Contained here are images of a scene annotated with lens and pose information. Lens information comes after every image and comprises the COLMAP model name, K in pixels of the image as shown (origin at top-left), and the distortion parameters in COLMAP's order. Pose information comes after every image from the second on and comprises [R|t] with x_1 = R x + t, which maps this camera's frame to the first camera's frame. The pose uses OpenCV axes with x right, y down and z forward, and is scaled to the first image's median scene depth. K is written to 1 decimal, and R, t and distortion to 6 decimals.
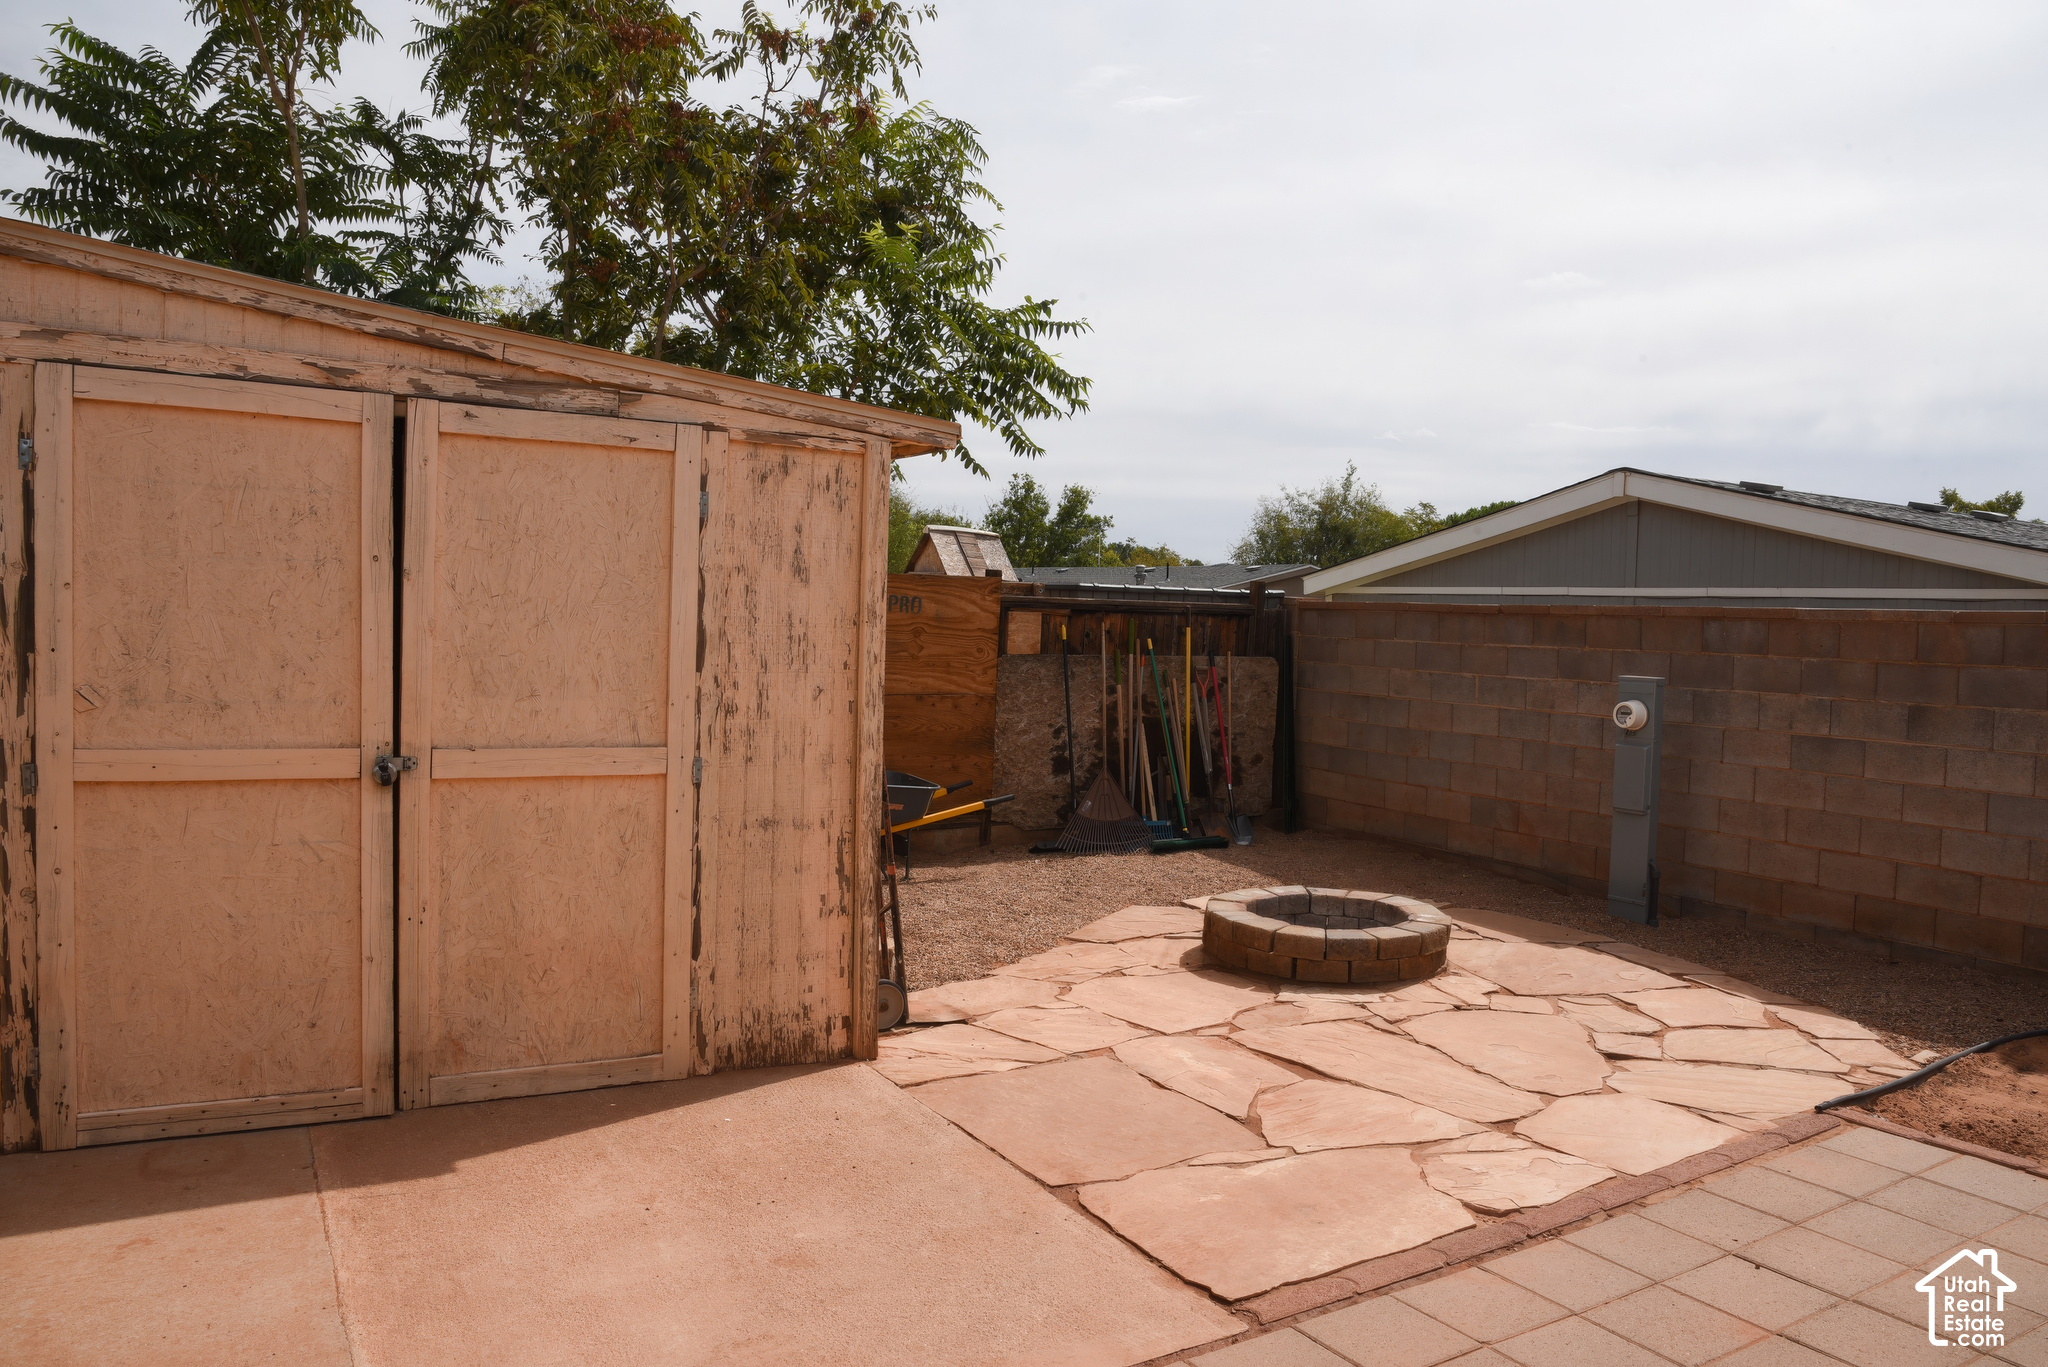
lens RADIAL K [[1443.6, 0, 1024.0], [0, 1443.6, 683.5], [0, 0, 1]] dist [-0.104282, 0.069681]
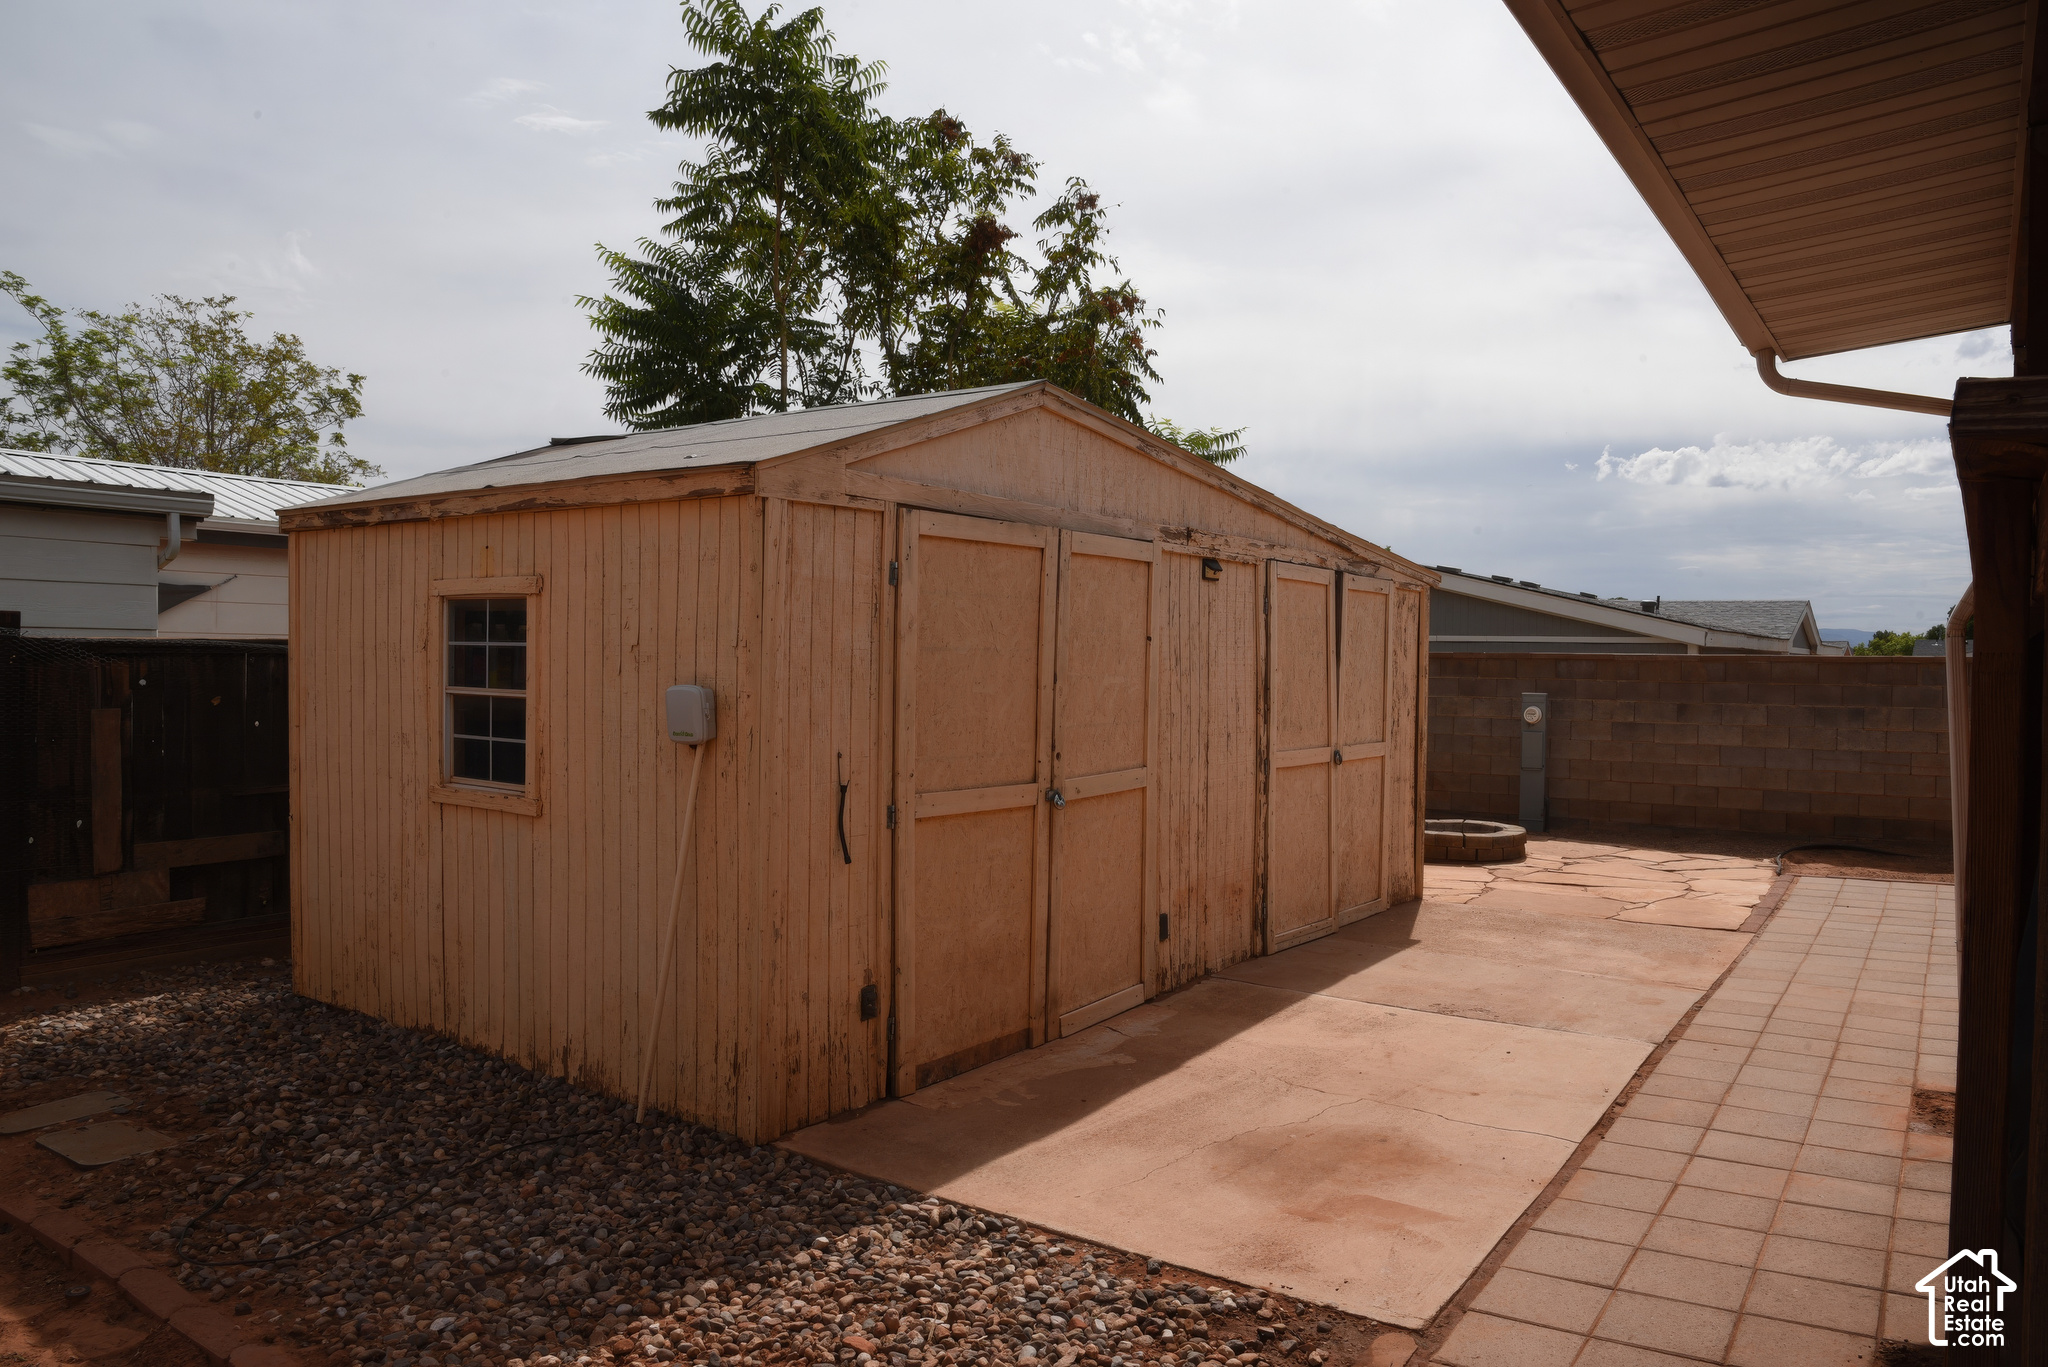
lens RADIAL K [[1443.6, 0, 1024.0], [0, 1443.6, 683.5], [0, 0, 1]] dist [-0.104282, 0.069681]
pose [[0.900149, -0.027511, 0.434713, -0.986191], [0.034912, 0.999349, -0.009046, -0.025059], [-0.434181, 0.023319, 0.900524, -0.356853]]
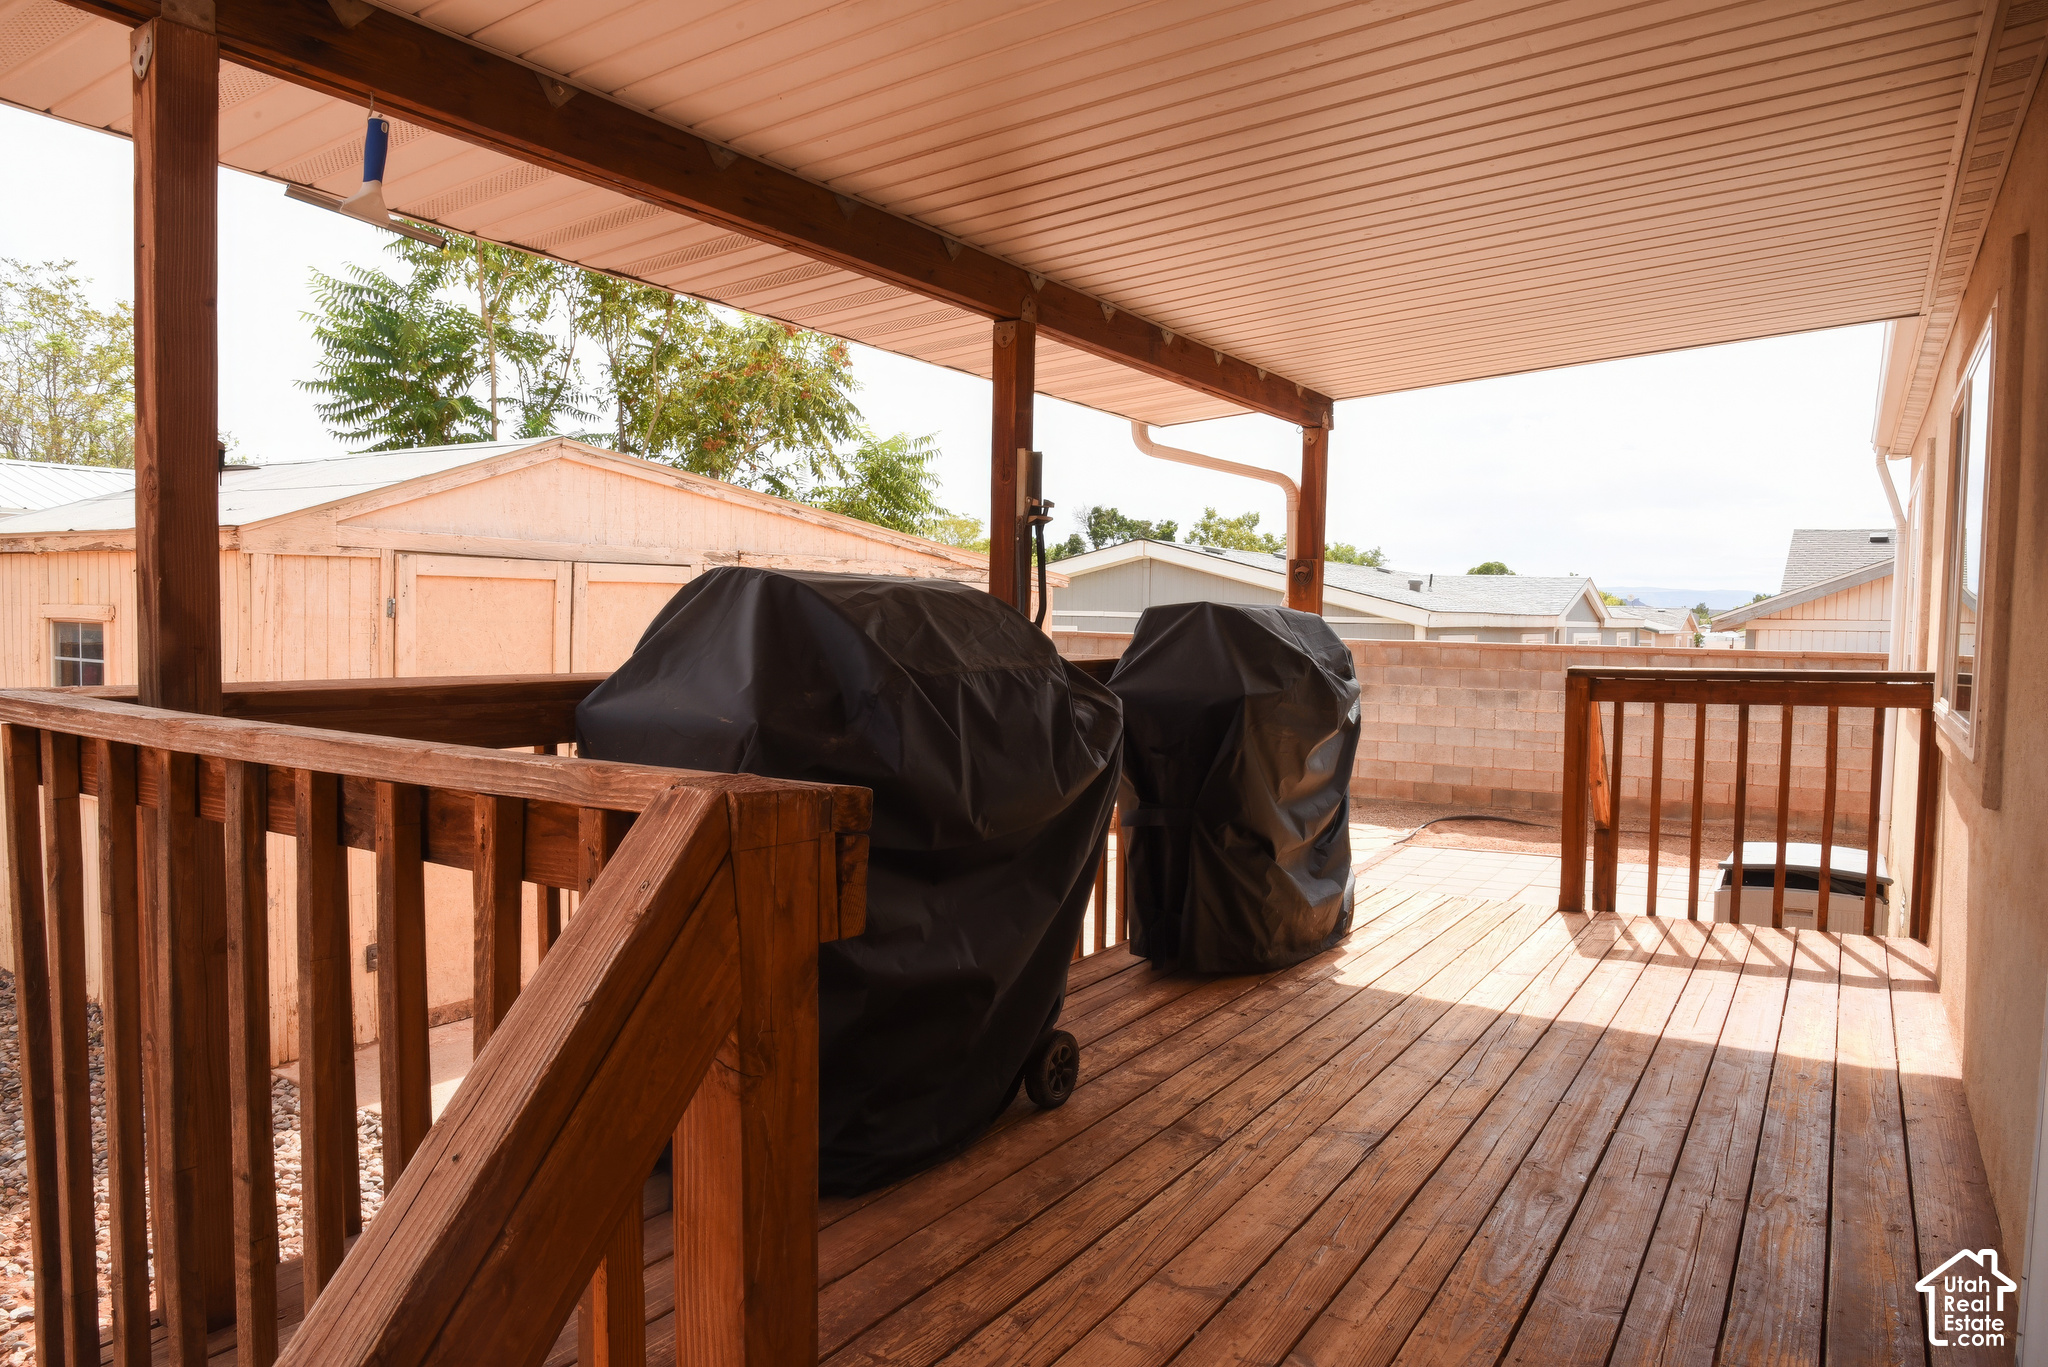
lens RADIAL K [[1443.6, 0, 1024.0], [0, 1443.6, 683.5], [0, 0, 1]] dist [-0.104282, 0.069681]
pose [[0.876538, -0.038756, 0.479771, -0.810160], [0.030995, 0.999229, 0.024091, -0.051512], [-0.480334, -0.006246, 0.877063, -0.620635]]
